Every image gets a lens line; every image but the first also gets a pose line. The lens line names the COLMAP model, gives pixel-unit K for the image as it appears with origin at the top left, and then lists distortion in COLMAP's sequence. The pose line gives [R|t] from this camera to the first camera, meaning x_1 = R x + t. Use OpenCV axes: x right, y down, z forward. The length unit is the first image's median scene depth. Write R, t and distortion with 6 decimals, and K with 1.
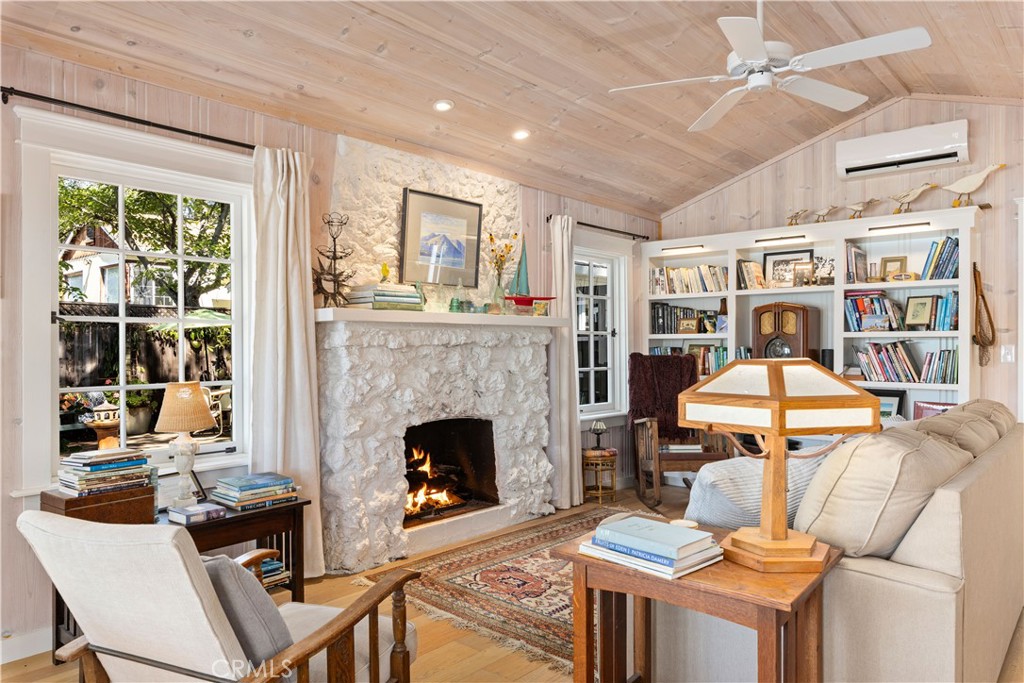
lens RADIAL K [[688.0, 0, 533.2], [0, 688.0, 340.6], [0, 0, 1]] dist [0.003597, -0.000706]
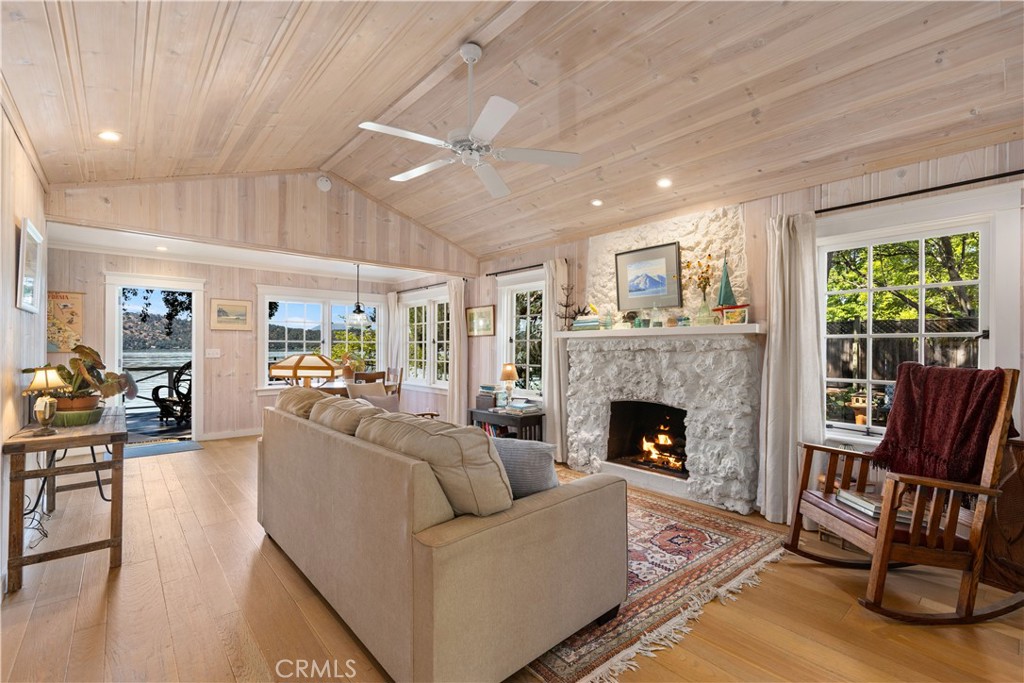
lens RADIAL K [[466.6, 0, 519.4], [0, 466.6, 343.6], [0, 0, 1]] dist [-0.000331, 0.000460]
pose [[-0.144031, -0.013406, -0.989482, 0.779982], [0.002100, 0.999902, -0.013853, 0.004681], [0.989571, -0.004074, -0.143988, 0.778514]]
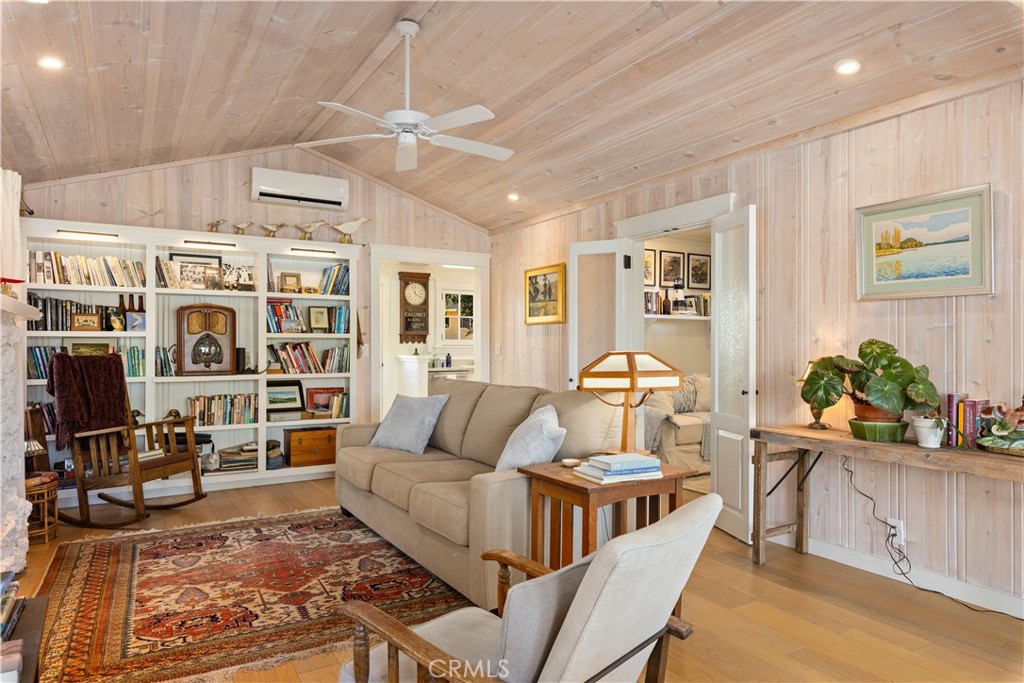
lens RADIAL K [[631.4, 0, 519.8], [0, 631.4, 344.5], [0, 0, 1]] dist [0.009106, -0.008832]
pose [[0.314744, 0.000227, 0.949177, -0.460818], [-0.005316, 0.999985, 0.001524, 0.003483], [-0.949162, -0.005526, 0.314741, 0.271034]]
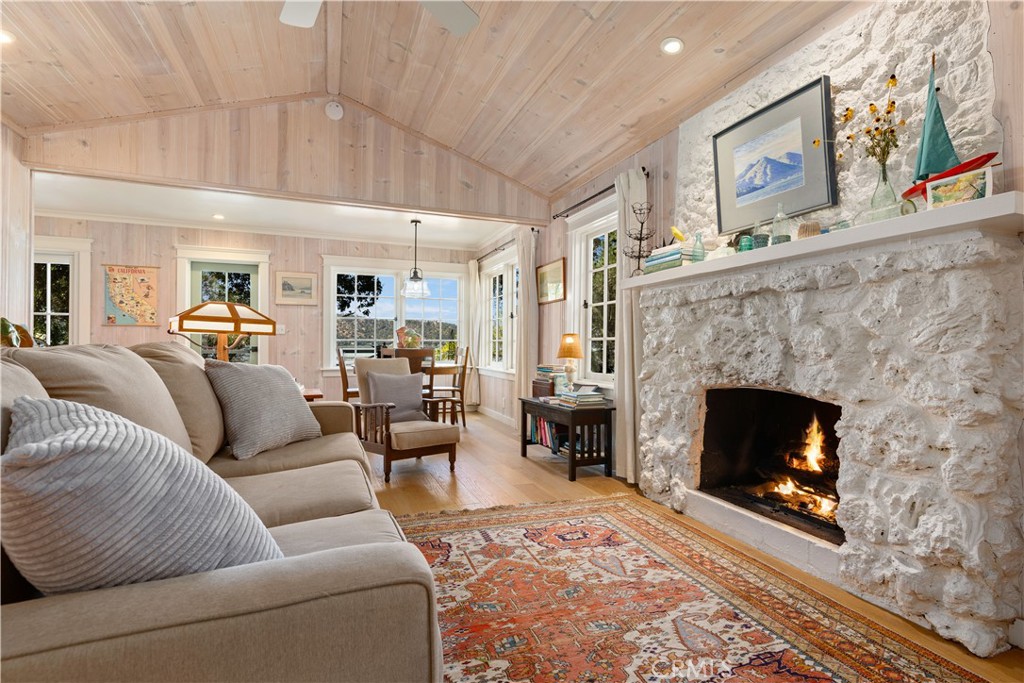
lens RADIAL K [[488.6, 0, 517.3], [0, 488.6, 342.6], [0, 0, 1]] dist [0.001011, -0.002657]
pose [[-0.478757, -0.011567, -0.877871, 0.444659], [-0.001641, 0.999923, -0.012280, 0.059919], [0.877946, -0.004438, -0.478739, 0.903114]]
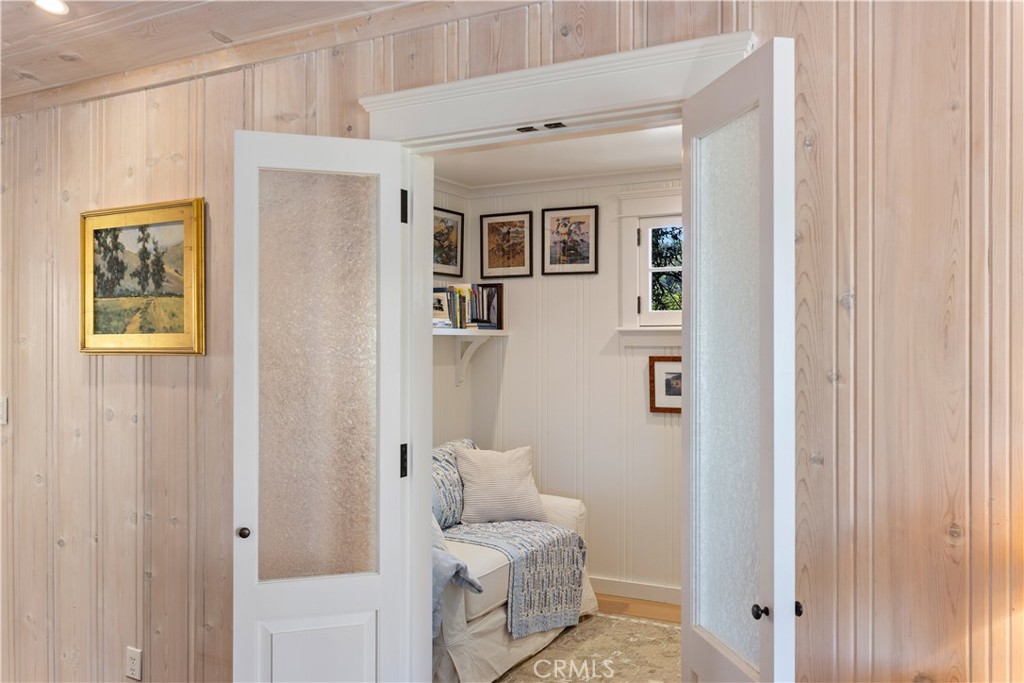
lens RADIAL K [[846.9, 0, 514.8], [0, 846.9, 344.6], [0, 0, 1]] dist [-0.000851, 0.000189]
pose [[-0.200573, -0.004562, 0.979668, 0.051429], [-0.004791, 0.999982, 0.003675, -0.046953], [-0.979667, -0.003957, -0.200591, 0.470035]]
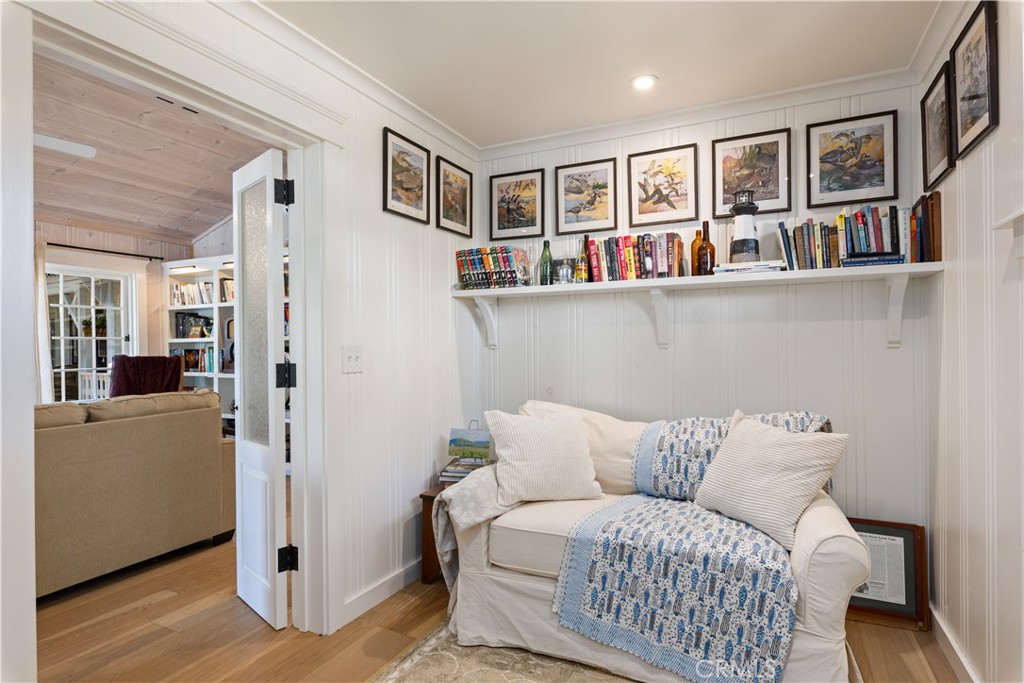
lens RADIAL K [[542.1, 0, 520.9], [0, 542.1, 338.6], [0, 0, 1]] dist [-0.001877, -0.001948]
pose [[0.967627, -0.009958, 0.252188, 0.675437], [0.011335, 0.999928, -0.004008, 0.001236], [-0.252129, 0.006737, 0.967670, -0.093190]]
